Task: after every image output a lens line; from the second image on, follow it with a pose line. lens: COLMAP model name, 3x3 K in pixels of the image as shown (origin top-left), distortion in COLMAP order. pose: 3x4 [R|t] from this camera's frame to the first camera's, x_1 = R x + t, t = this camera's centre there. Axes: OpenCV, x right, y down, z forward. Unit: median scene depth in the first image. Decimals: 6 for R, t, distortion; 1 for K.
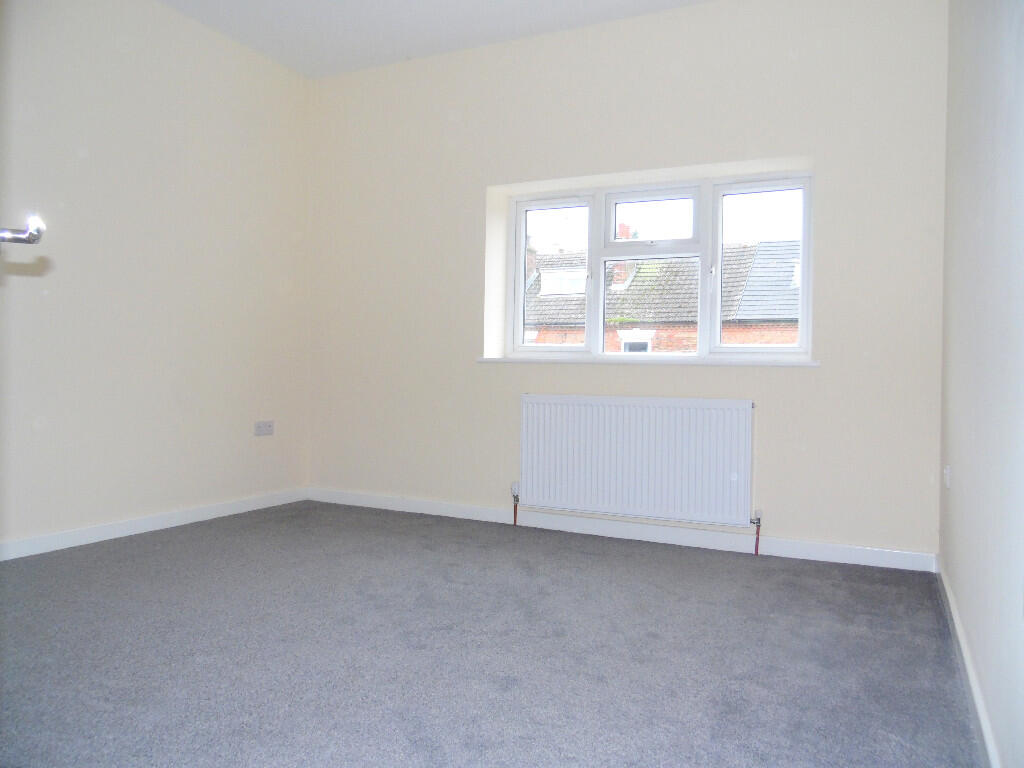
lens RADIAL K [[770.7, 0, 511.0], [0, 770.7, 385.2], [0, 0, 1]] dist [0.001032, 0.023770]
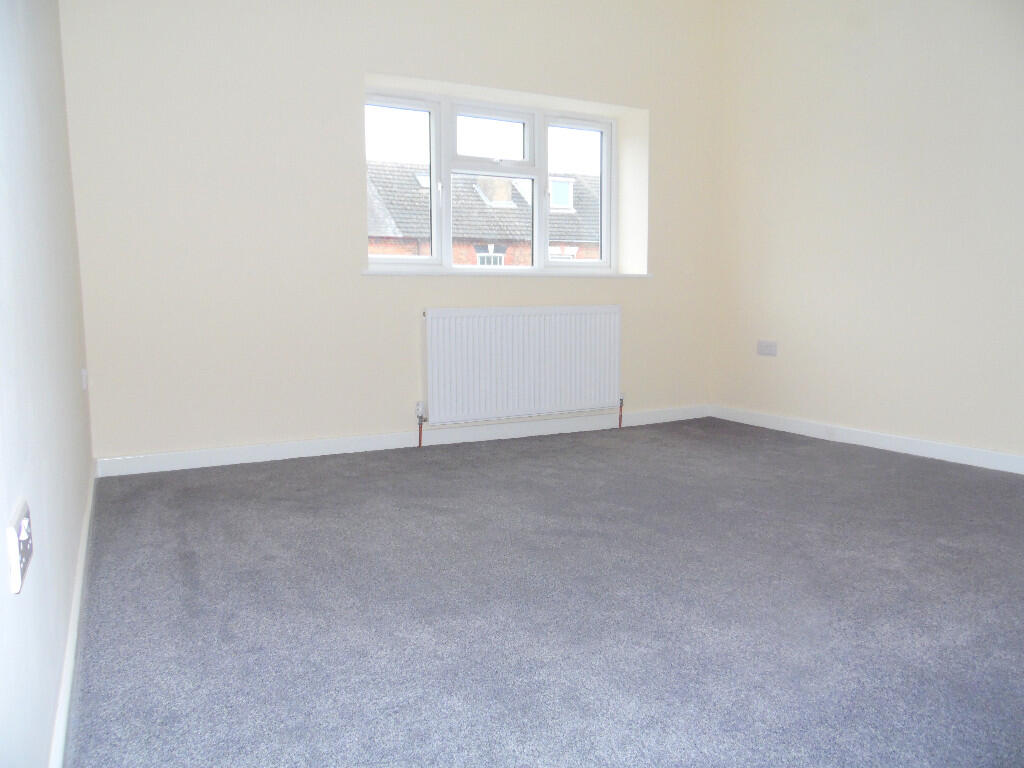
lens RADIAL K [[770.7, 0, 511.7], [0, 770.7, 381.3], [0, 0, 1]] dist [0.001032, 0.023770]
pose [[0.589174, -0.115906, 0.799649, -0.686536], [0.023554, 0.991701, 0.126388, -0.018373], [-0.807662, -0.055630, 0.587015, 0.346467]]
